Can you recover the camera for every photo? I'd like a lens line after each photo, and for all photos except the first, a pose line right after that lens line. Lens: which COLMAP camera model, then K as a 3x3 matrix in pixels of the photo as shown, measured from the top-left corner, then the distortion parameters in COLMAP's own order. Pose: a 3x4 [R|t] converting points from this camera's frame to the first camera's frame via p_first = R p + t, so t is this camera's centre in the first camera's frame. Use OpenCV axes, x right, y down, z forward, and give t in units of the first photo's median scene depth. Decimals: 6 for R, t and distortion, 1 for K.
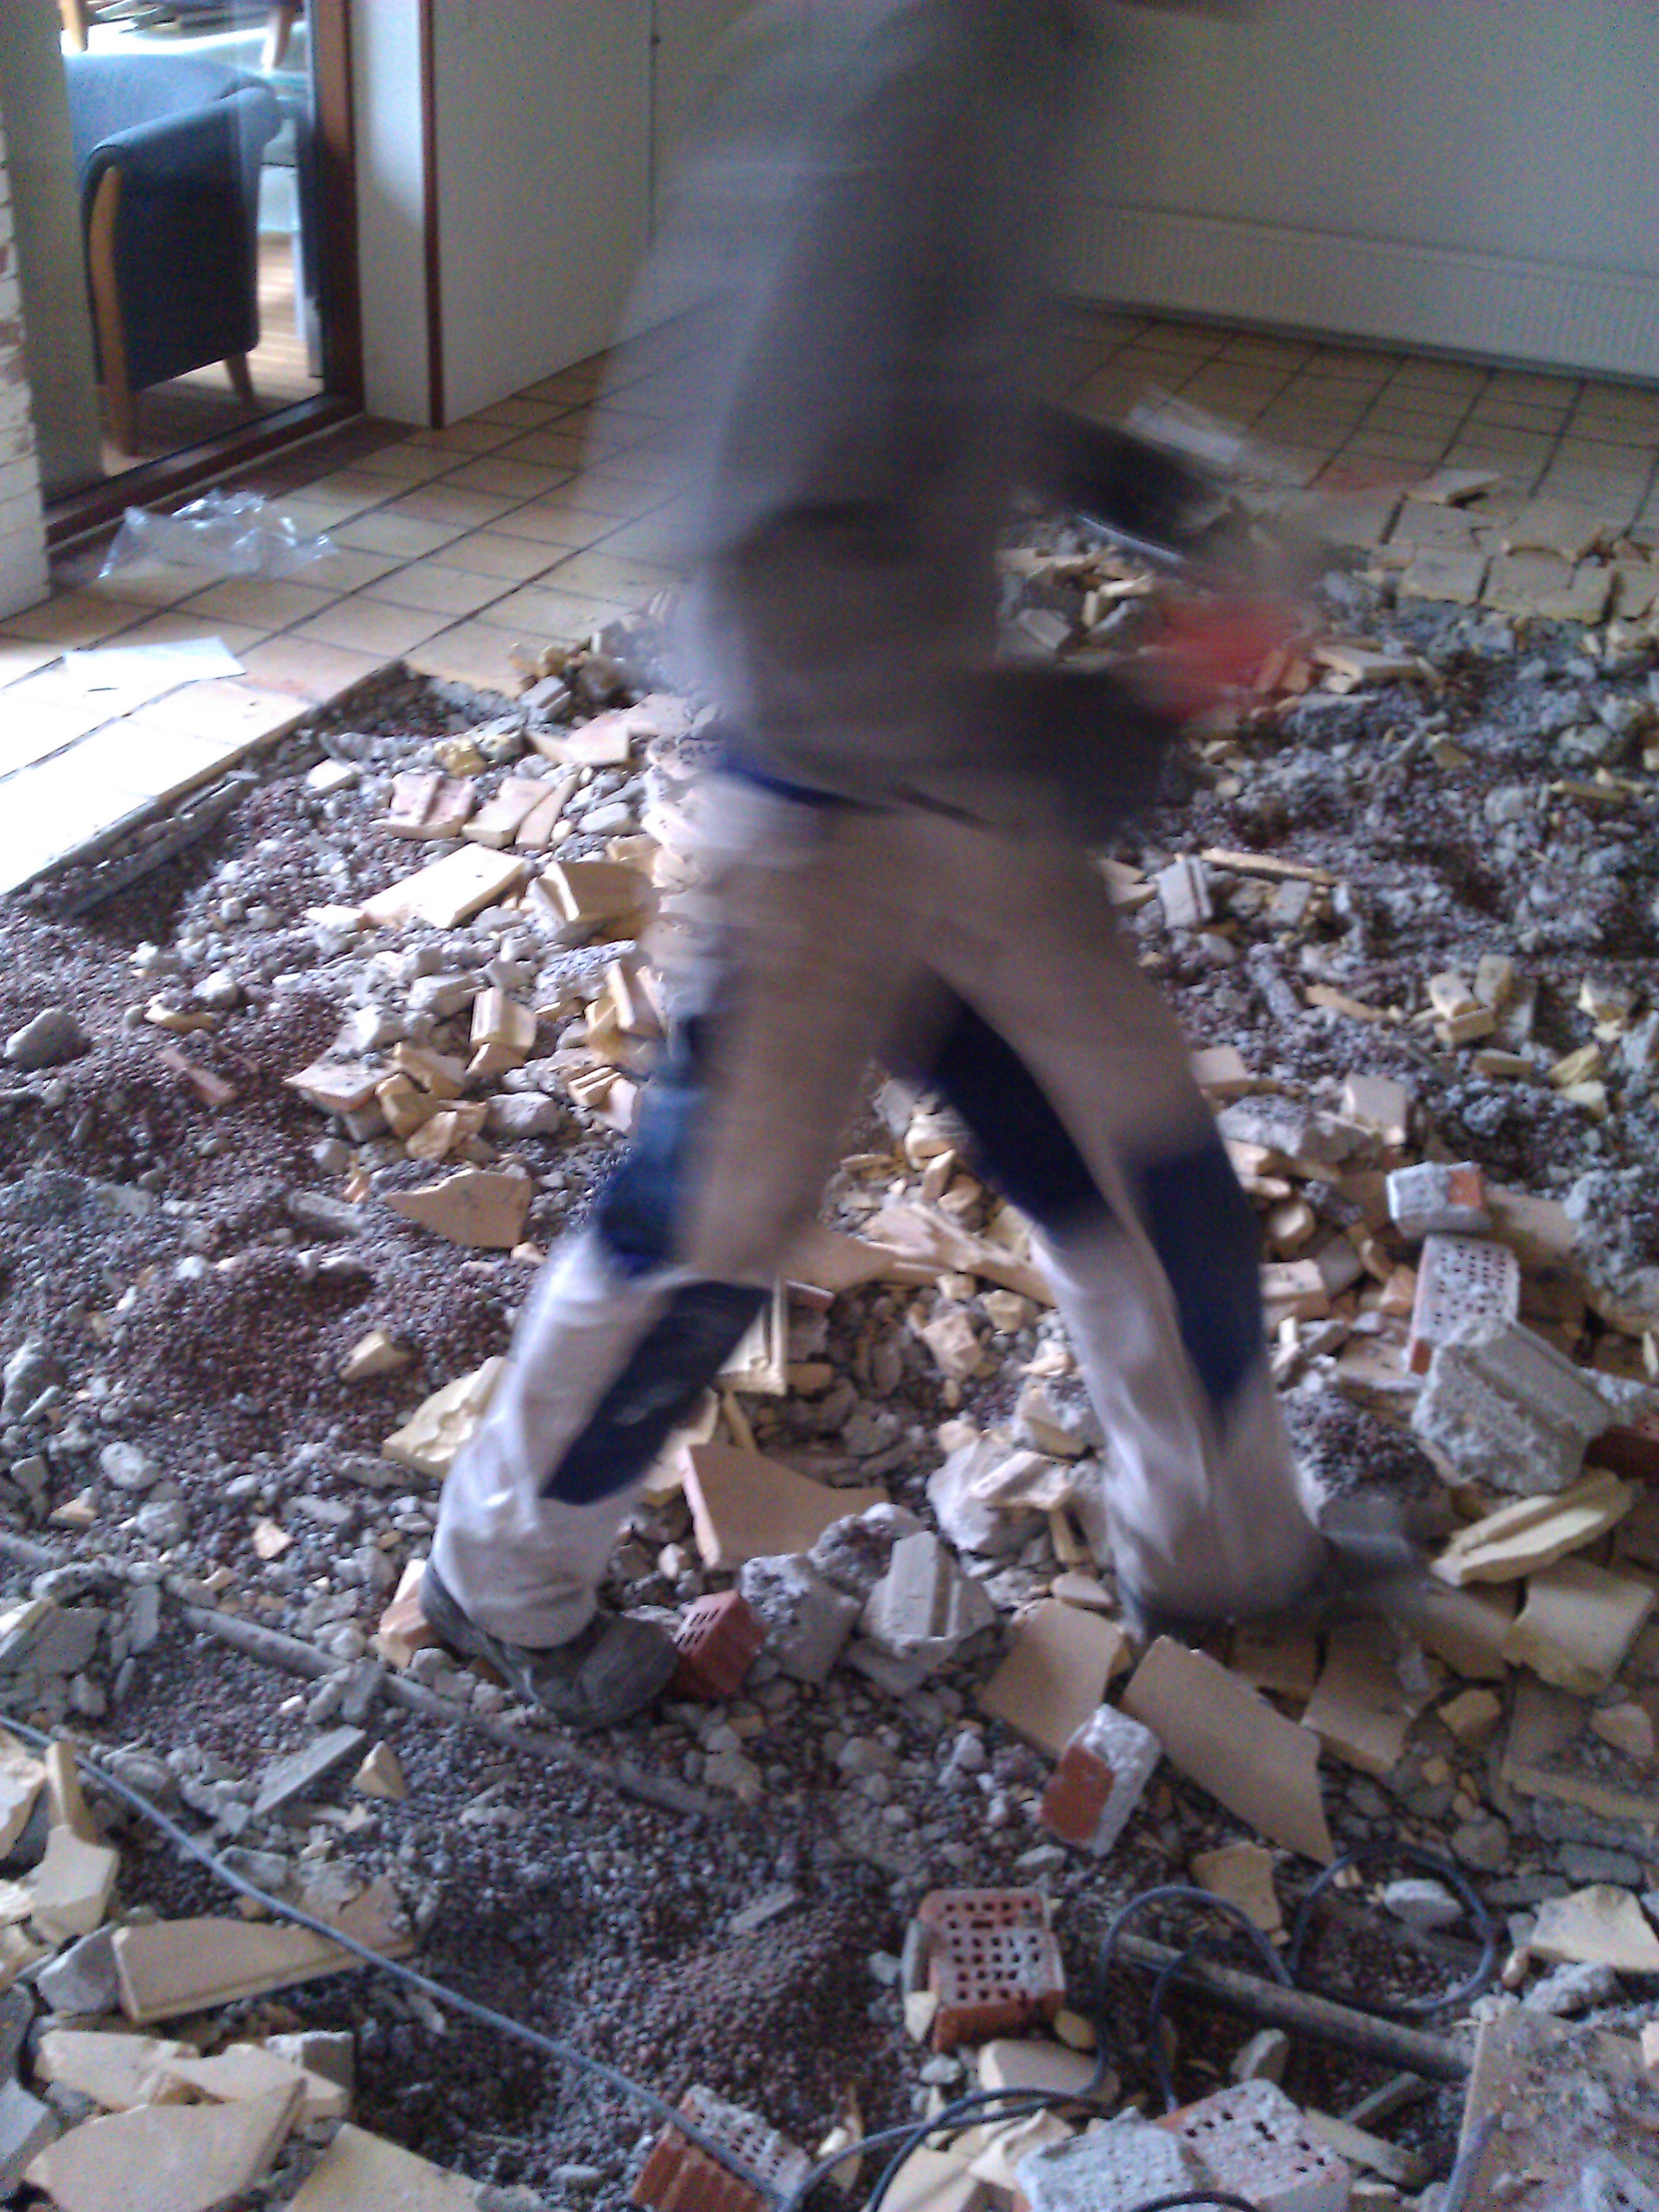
lens RADIAL K [[2329.3, 0, 829.5], [0, 2329.3, 1106.0], [0, 0, 1]] dist [0.094417, -0.400386]
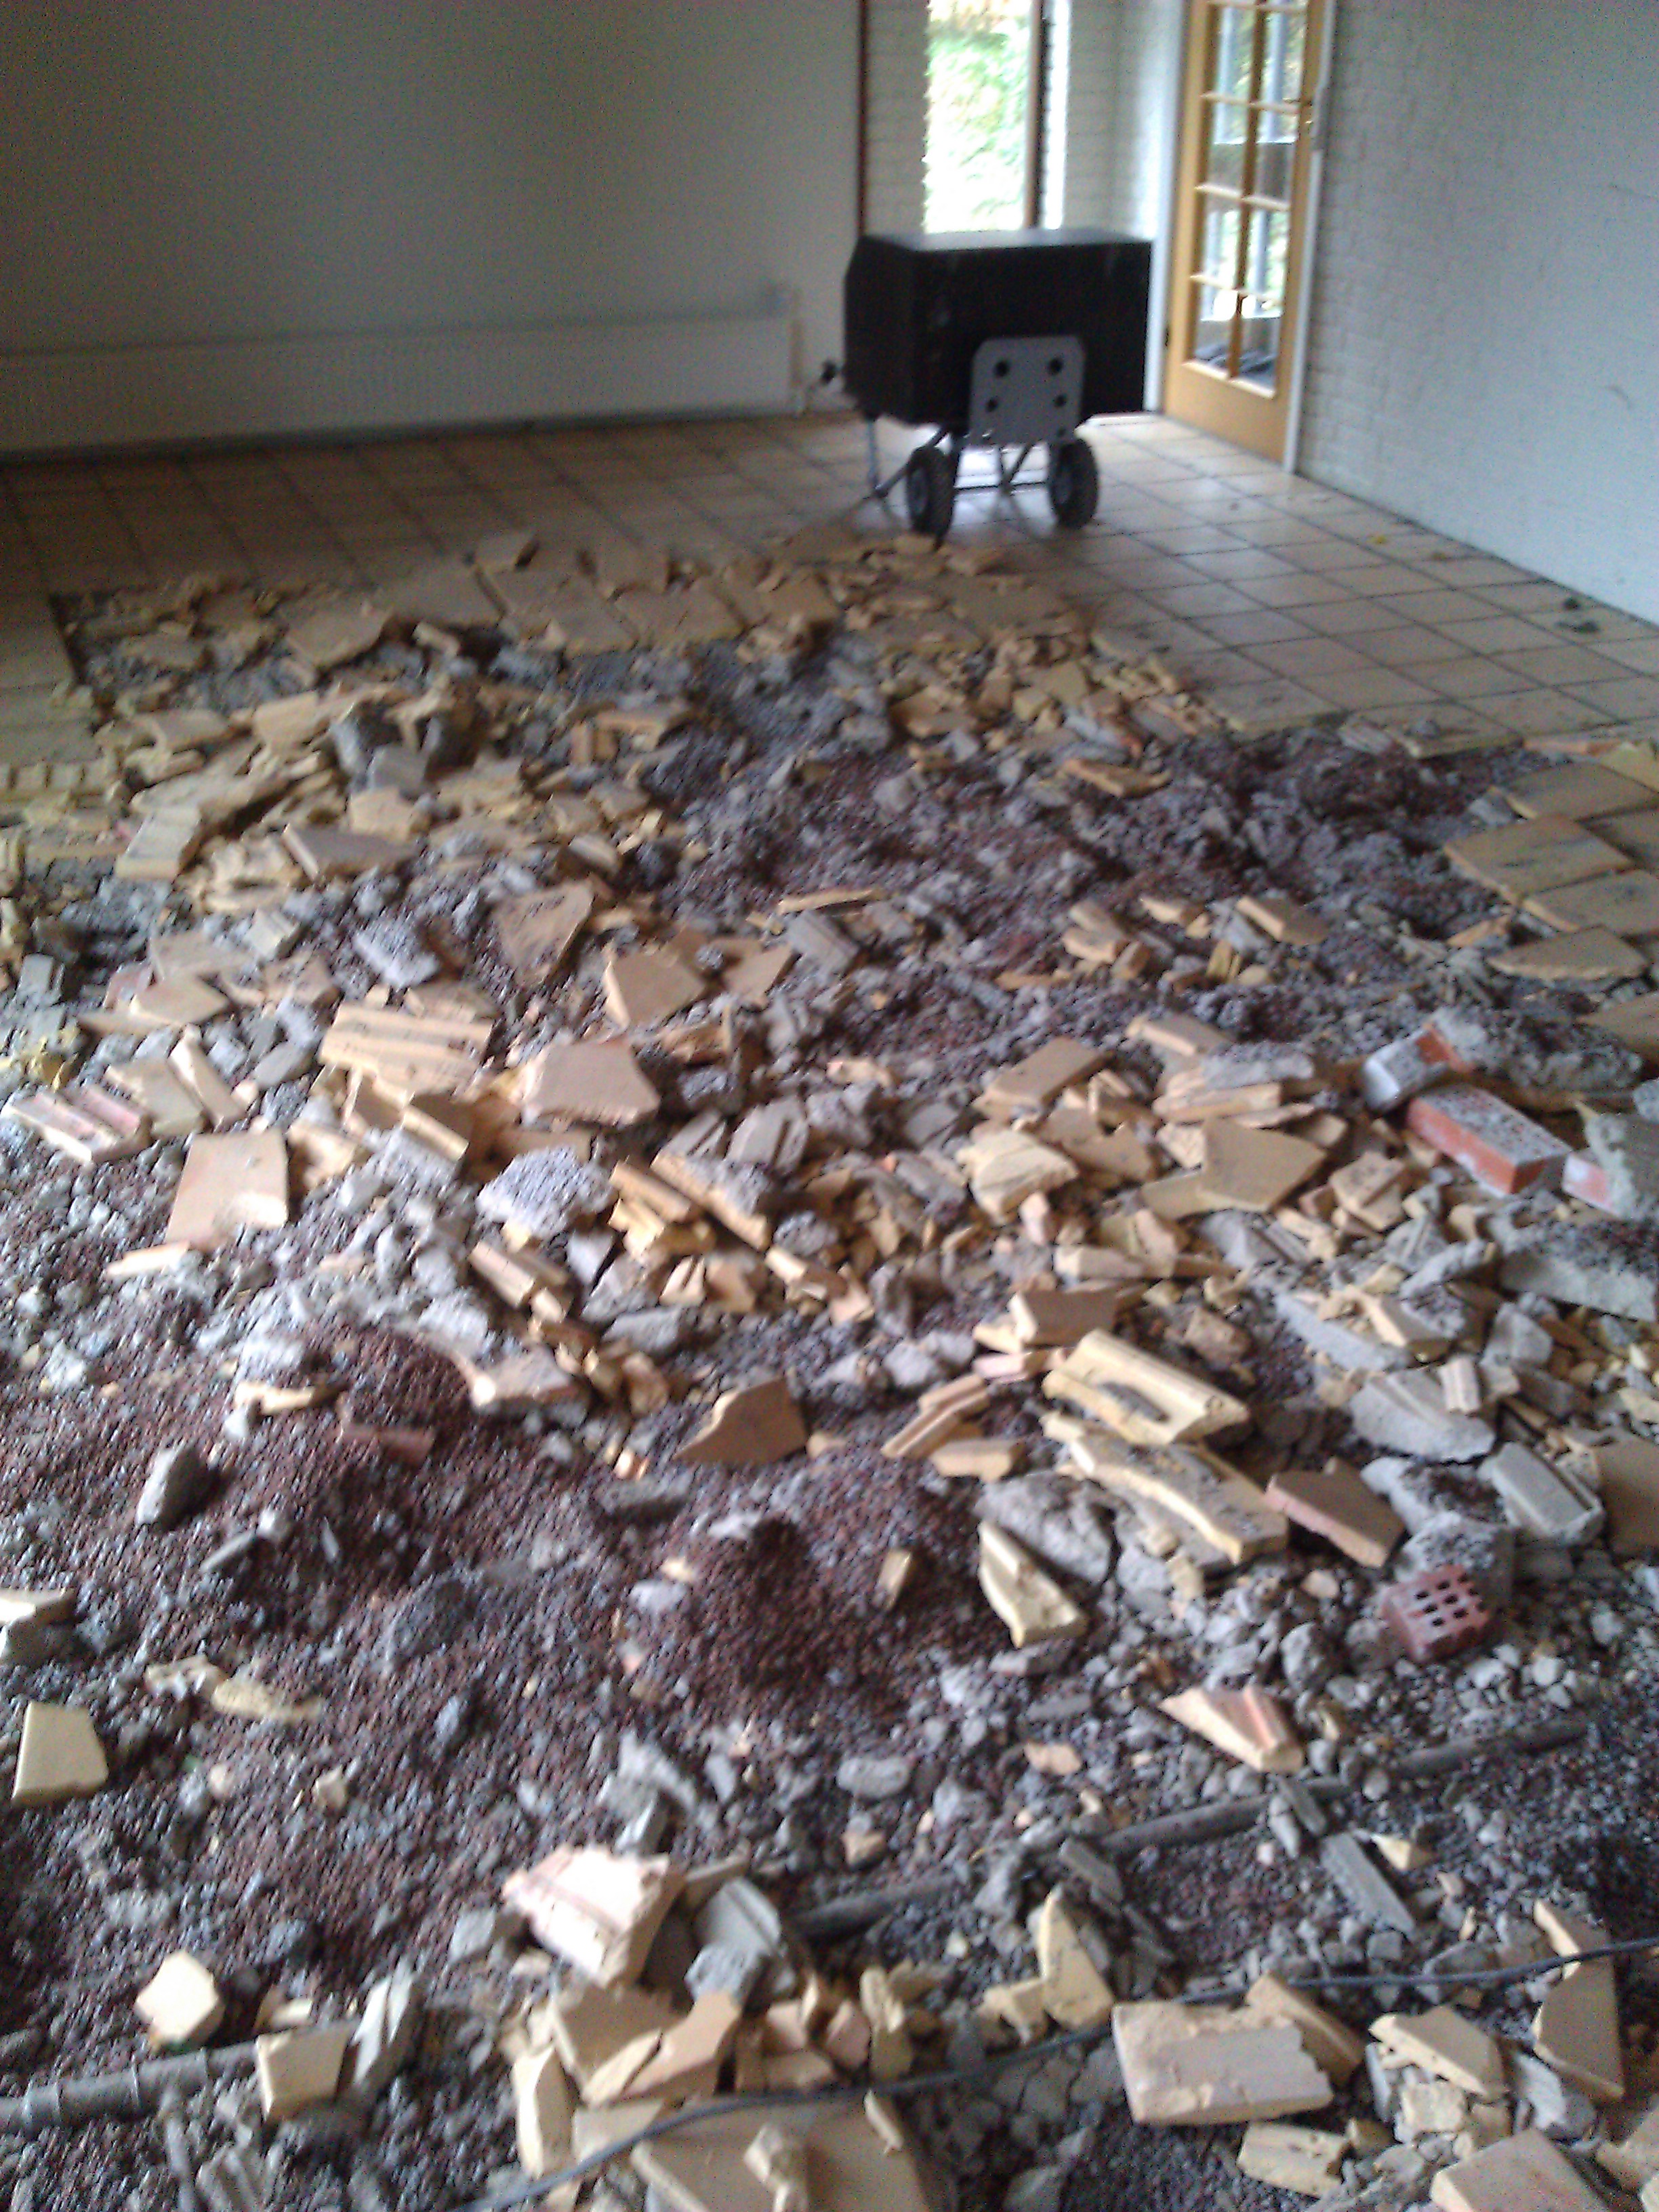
lens RADIAL K [[2329.3, 0, 829.5], [0, 2329.3, 1106.0], [0, 0, 1]] dist [0.094417, -0.400386]
pose [[0.748897, -0.350504, 0.562406, -0.501685], [0.364922, 0.926530, 0.091506, -0.124883], [-0.553159, 0.136706, 0.821782, 0.139049]]
